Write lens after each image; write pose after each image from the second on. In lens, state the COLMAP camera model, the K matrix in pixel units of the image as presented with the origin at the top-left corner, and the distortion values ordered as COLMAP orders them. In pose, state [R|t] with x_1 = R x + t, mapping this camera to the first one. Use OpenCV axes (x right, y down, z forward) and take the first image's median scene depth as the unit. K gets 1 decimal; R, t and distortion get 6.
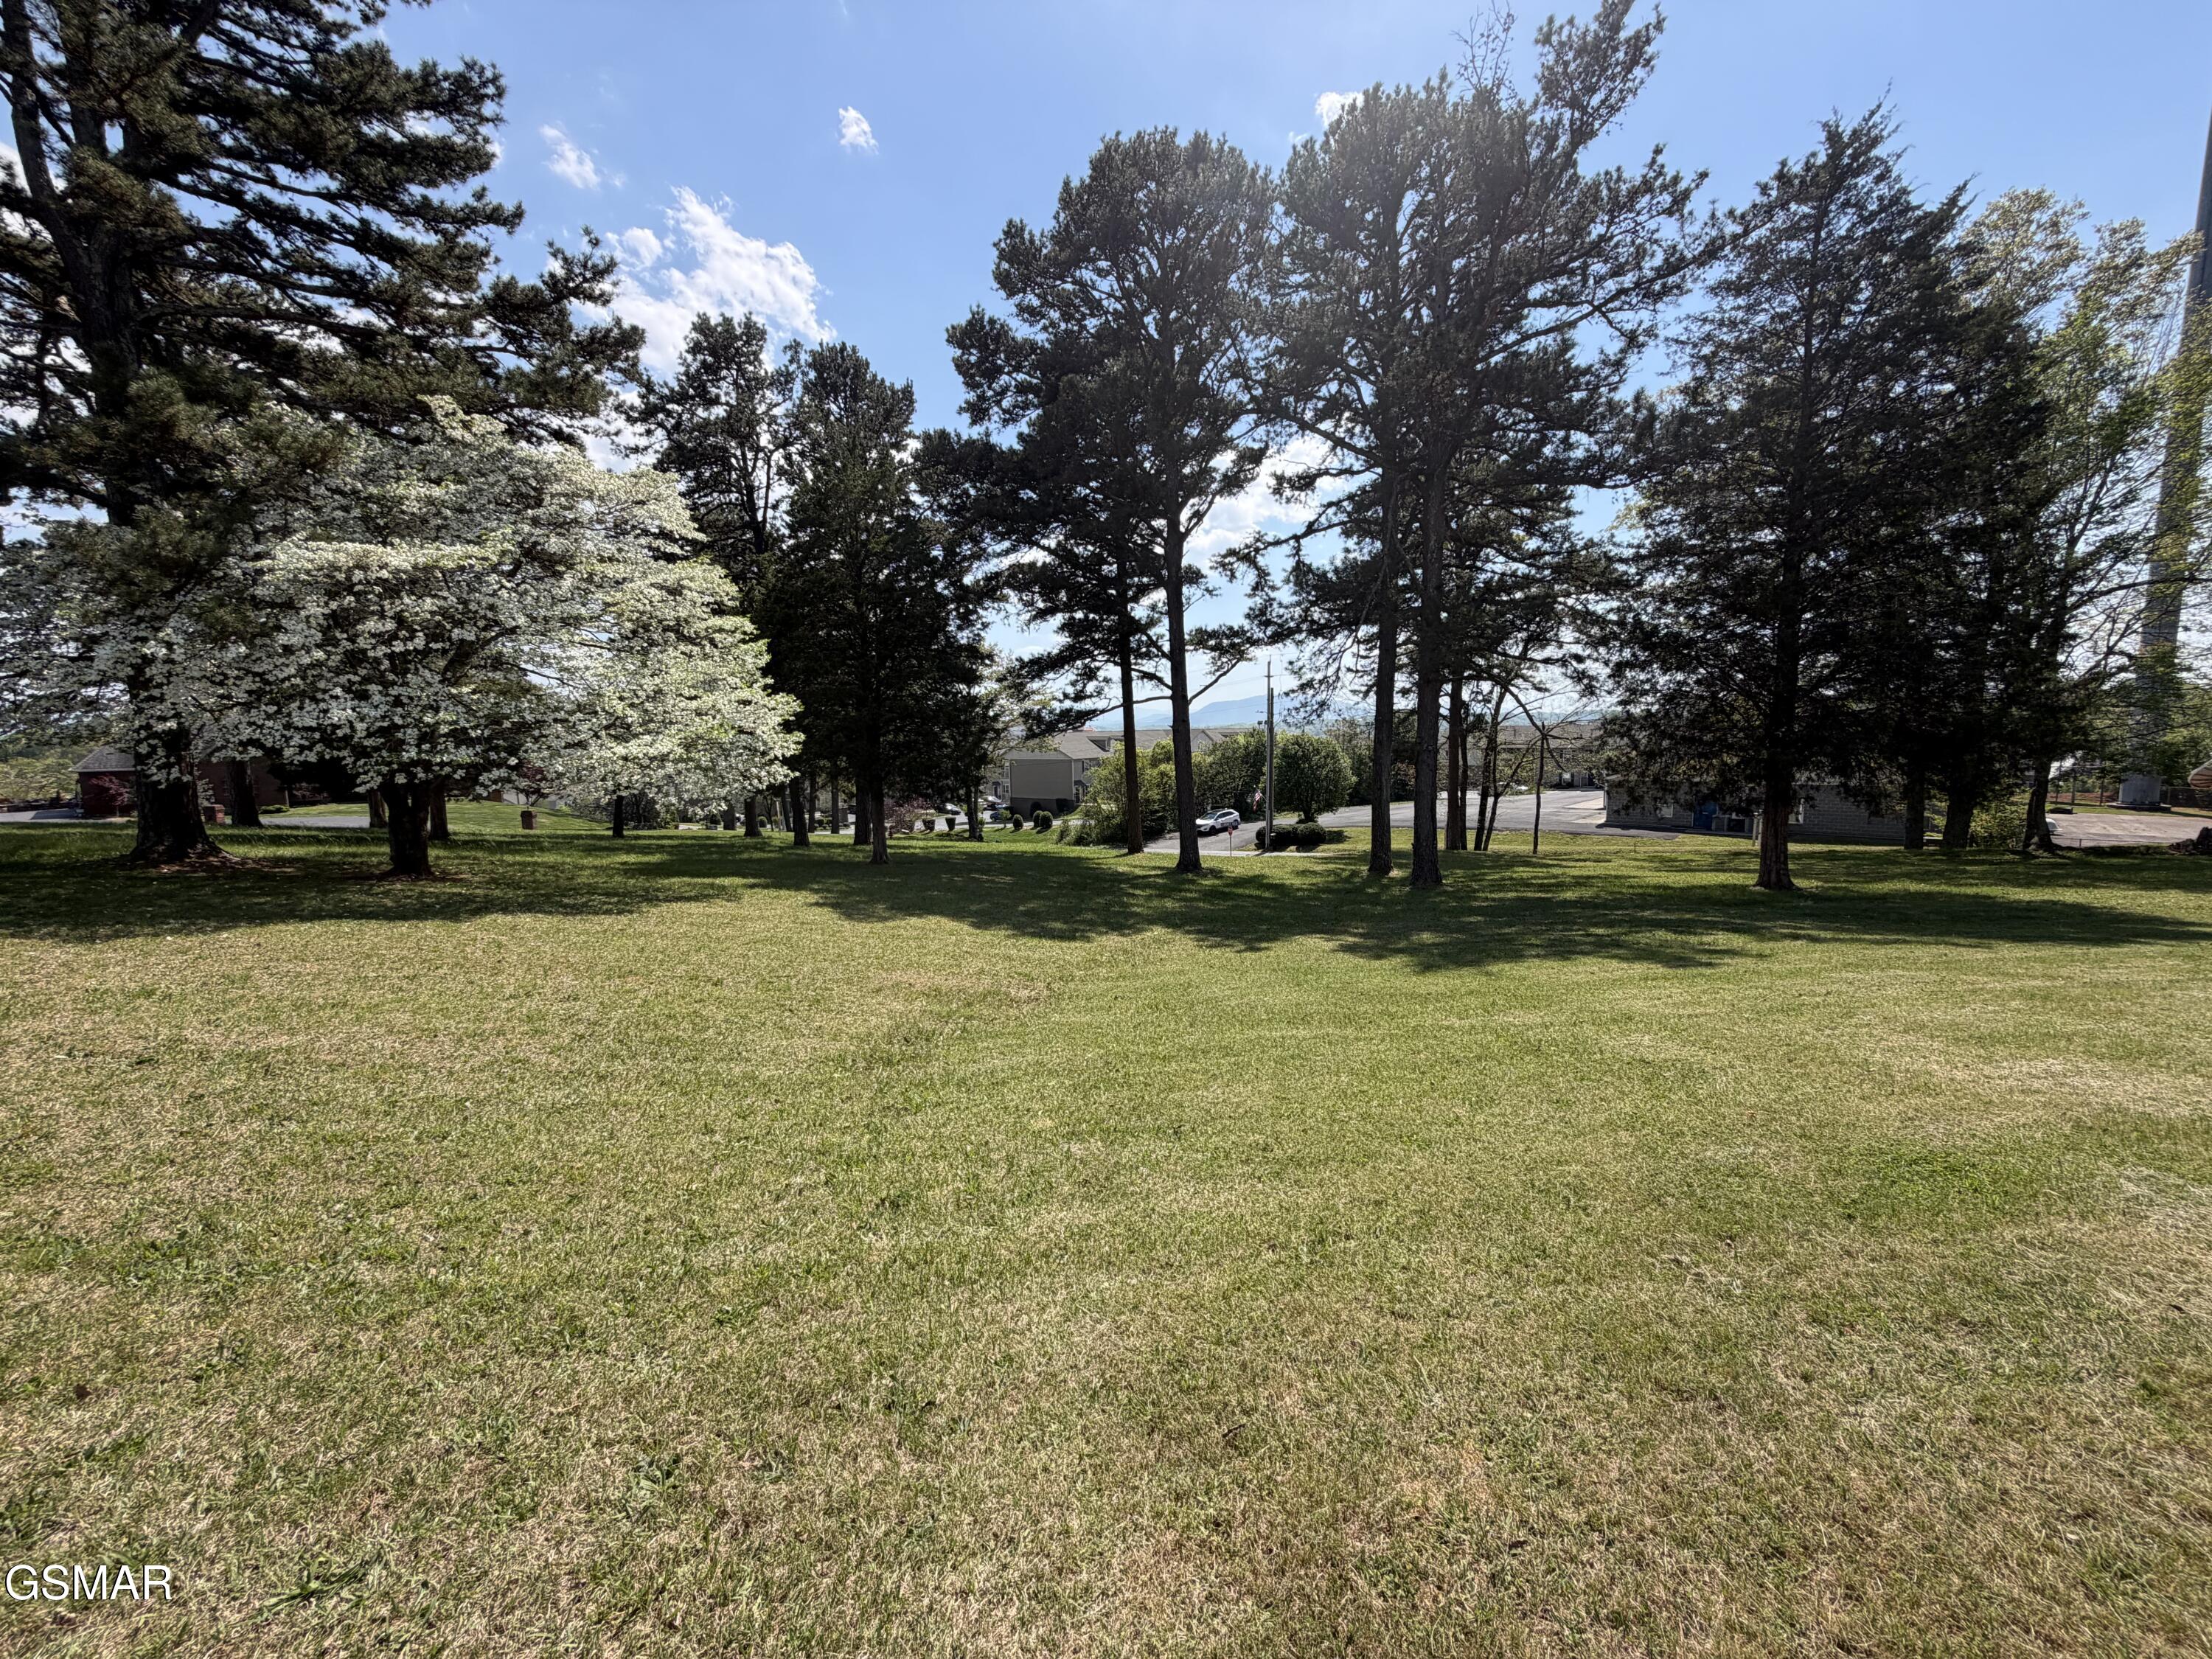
lens RADIAL K [[885.1, 0, 1099.3], [0, 885.1, 826.0], [0, 0, 1]] dist [-0.002988, 0.000657]
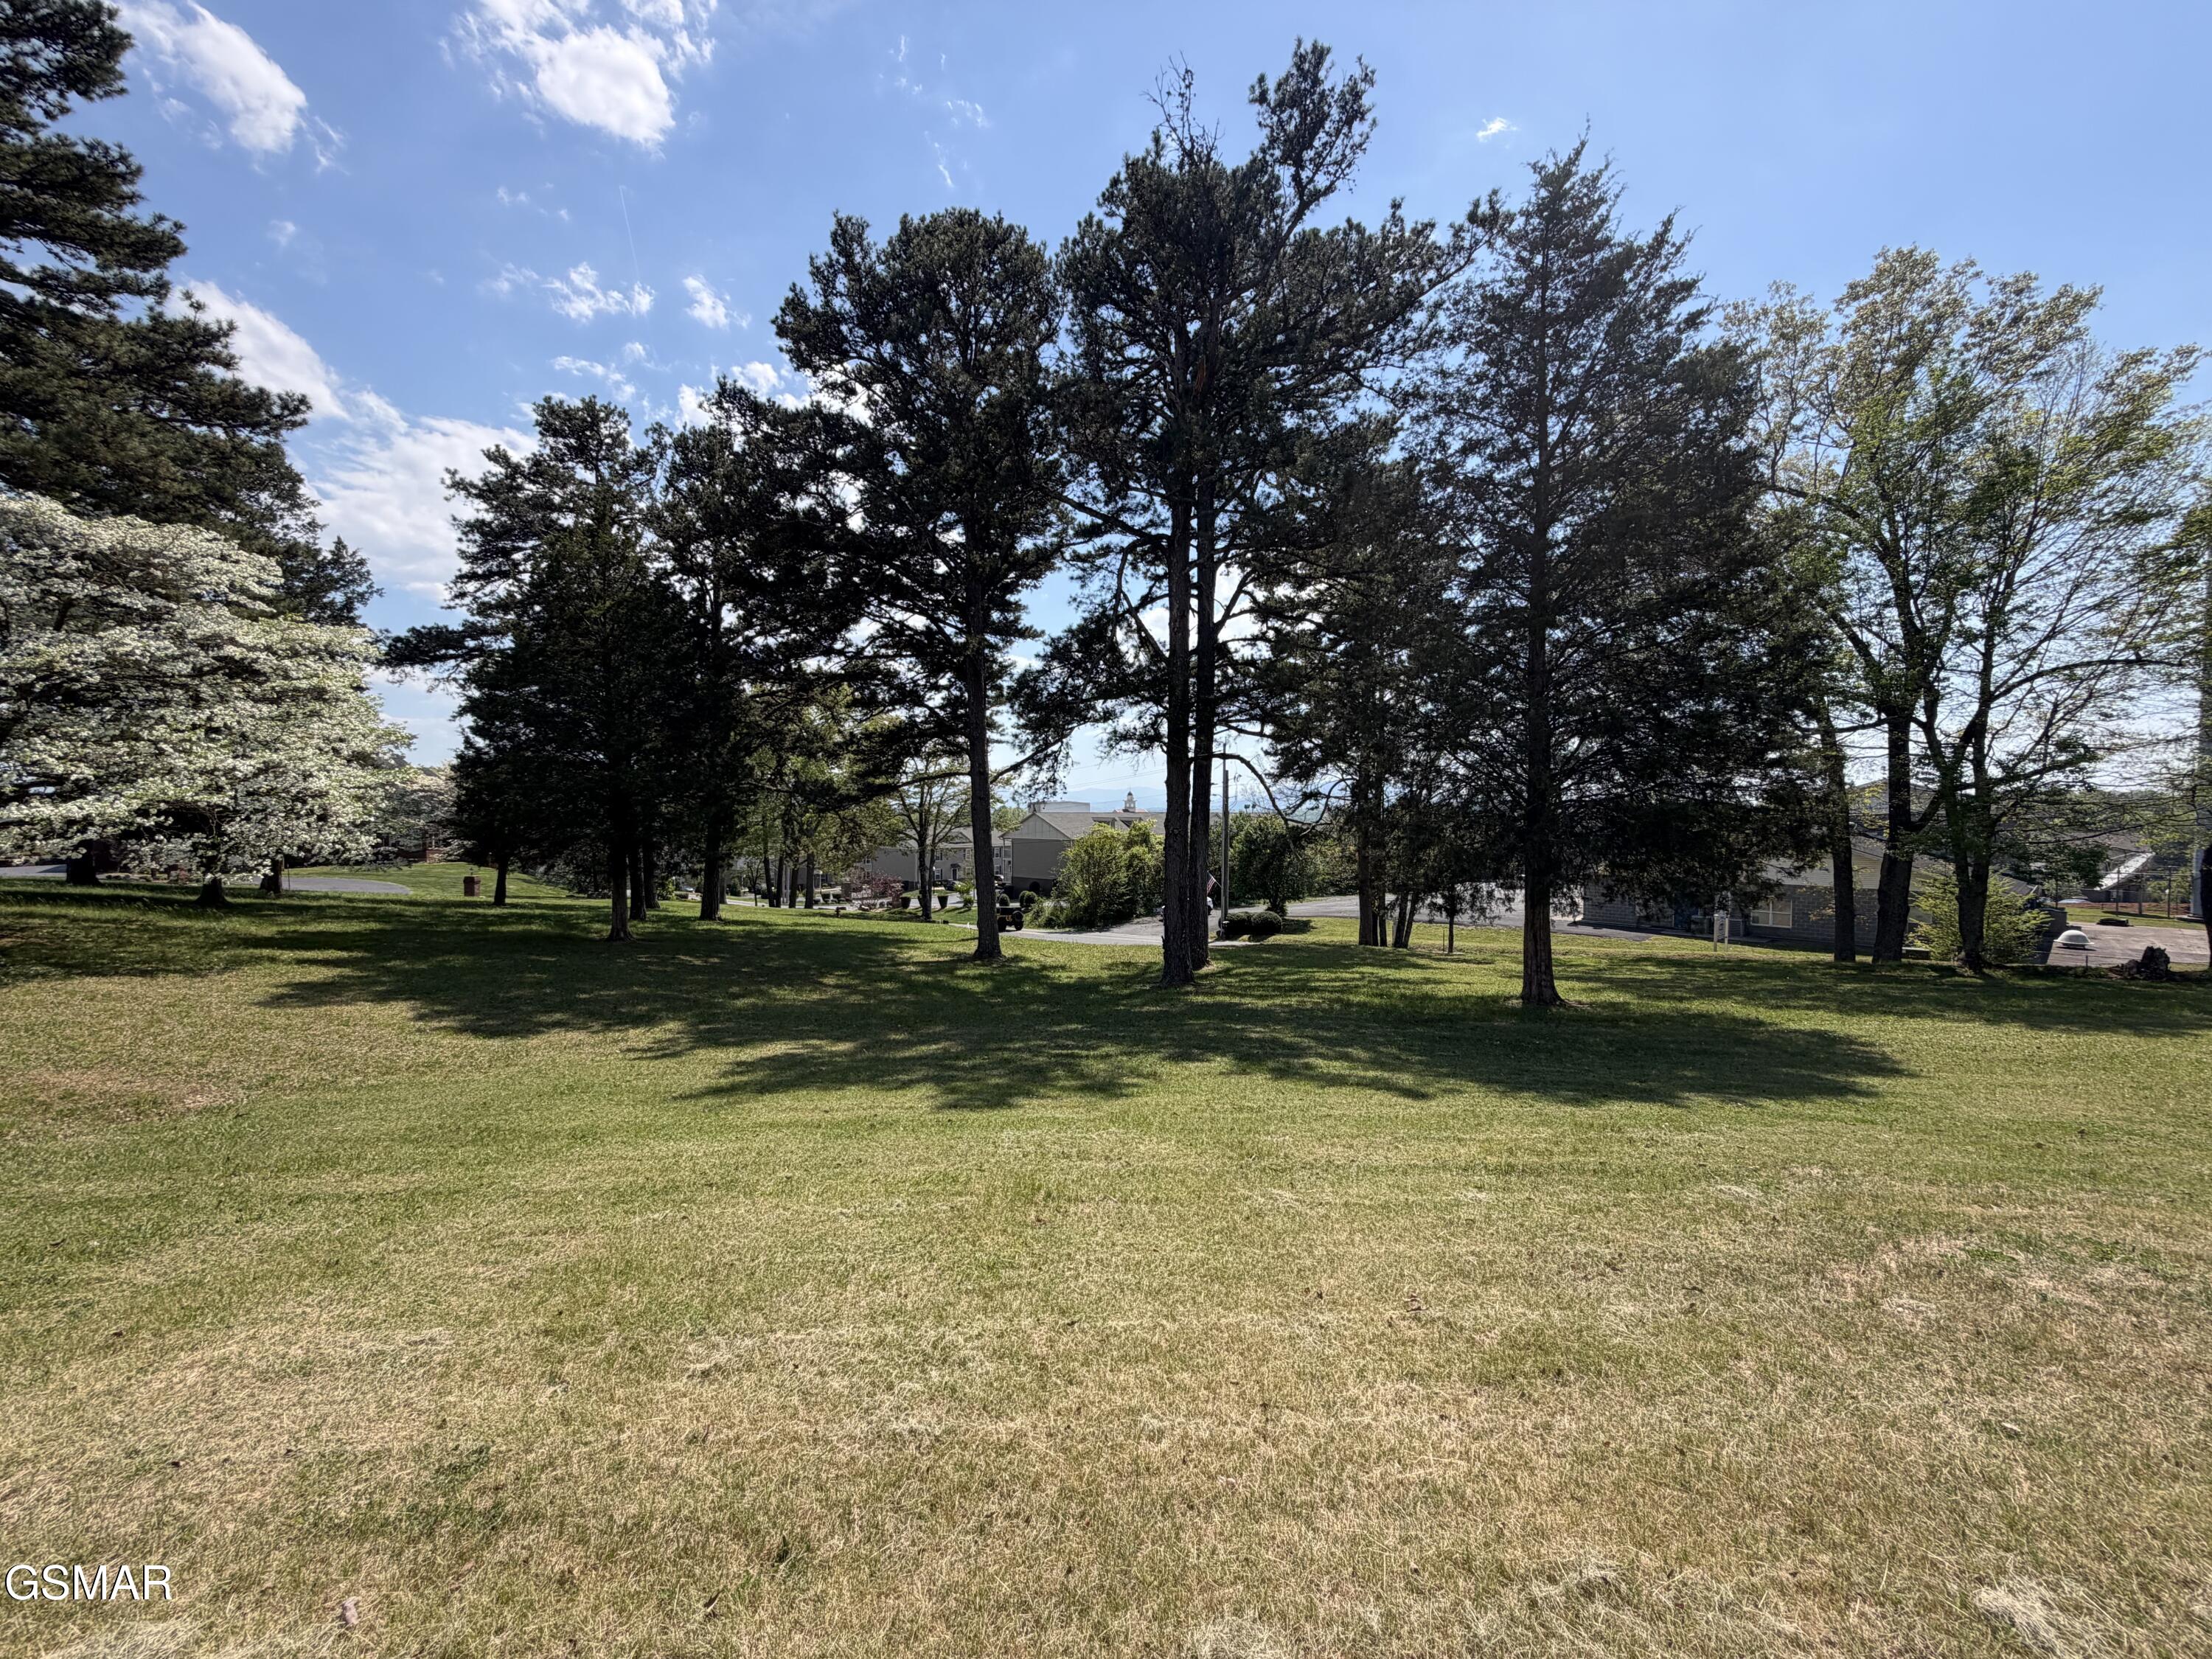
lens RADIAL K [[885.1, 0, 1094.4], [0, 885.1, 823.0], [0, 0, 1]] dist [-0.002988, 0.000657]
pose [[0.996677, 0.023176, -0.078094, 0.282724], [-0.030500, 0.995112, -0.093928, -0.006058], [0.075536, 0.095998, 0.992511, 0.071325]]
